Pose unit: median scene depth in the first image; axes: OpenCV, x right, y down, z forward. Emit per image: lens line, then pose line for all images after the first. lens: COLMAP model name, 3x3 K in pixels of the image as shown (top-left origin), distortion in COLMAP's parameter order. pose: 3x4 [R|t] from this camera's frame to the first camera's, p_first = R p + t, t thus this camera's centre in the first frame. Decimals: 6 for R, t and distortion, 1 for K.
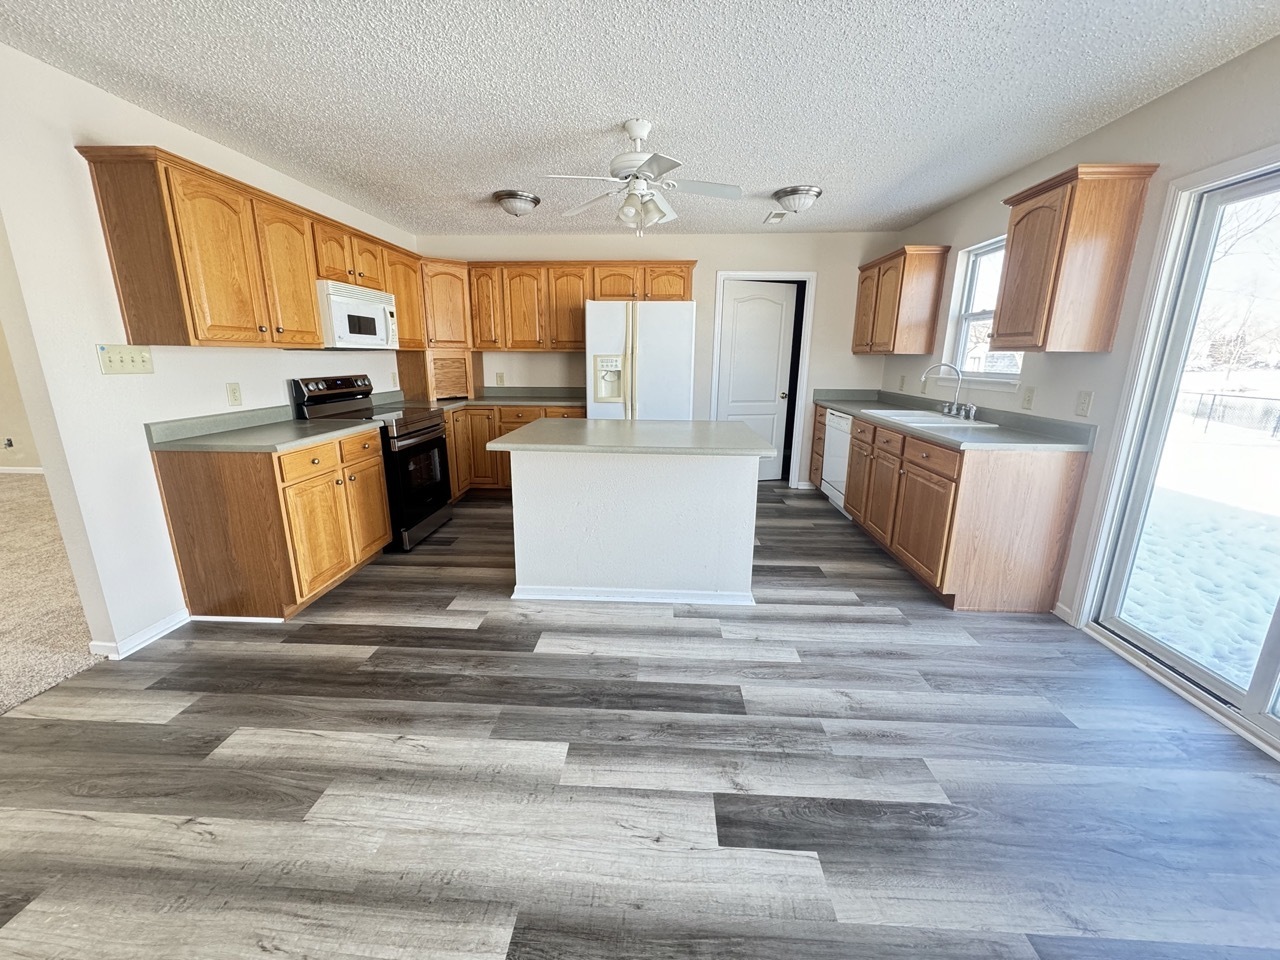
lens RADIAL K [[509.2, 0, 640.6], [0, 509.2, 479.0], [0, 0, 1]] dist [0.000602, 0.000551]
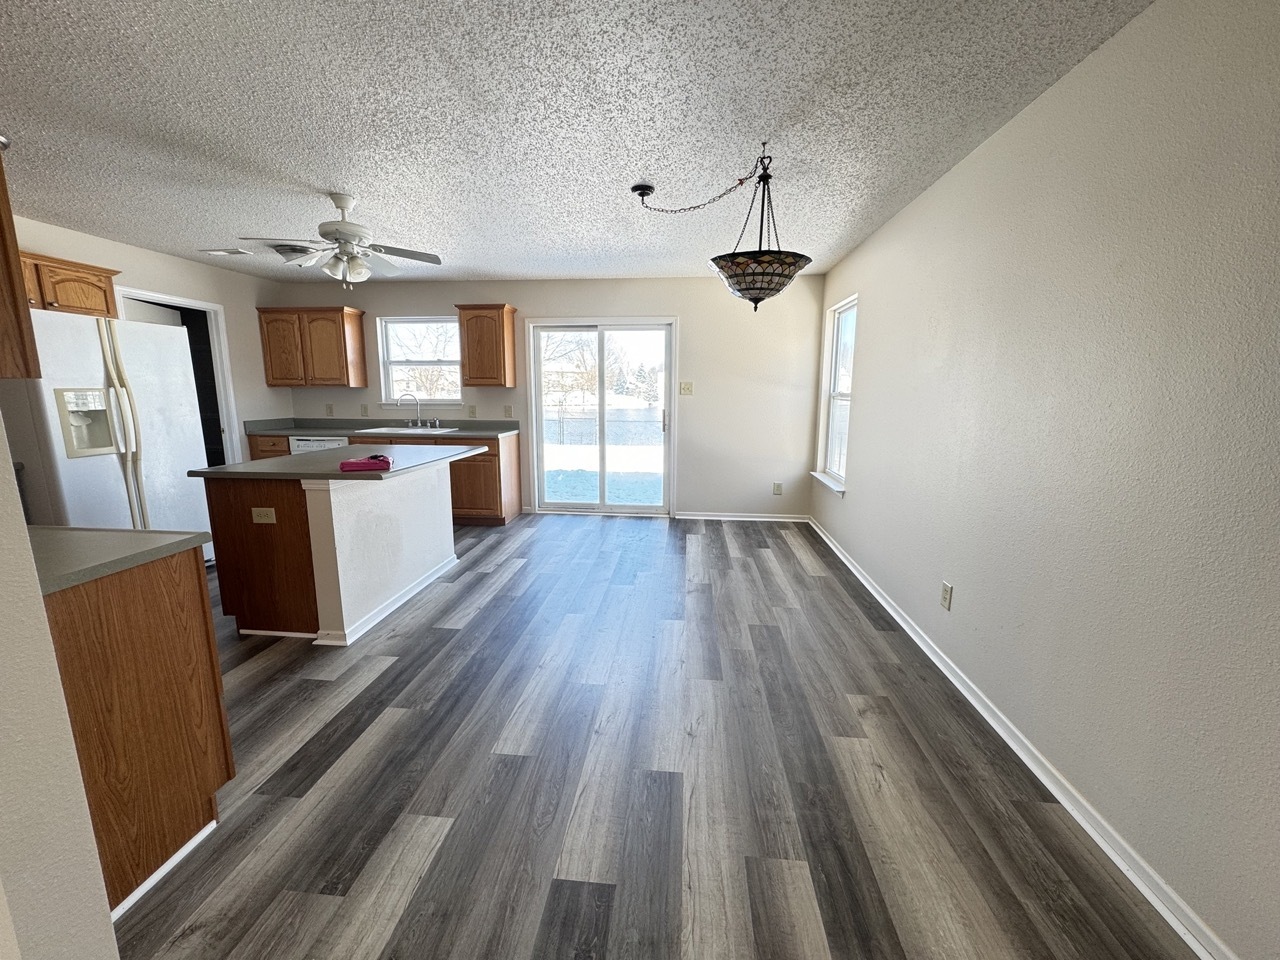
lens RADIAL K [[509.2, 0, 640.6], [0, 509.2, 480.1], [0, 0, 1]] dist [0.000602, 0.000551]
pose [[0.035212, -0.180552, 0.982935, -1.218816], [0.231762, 0.958207, 0.167707, -0.101210], [-0.972135, 0.221902, 0.075585, 0.369091]]
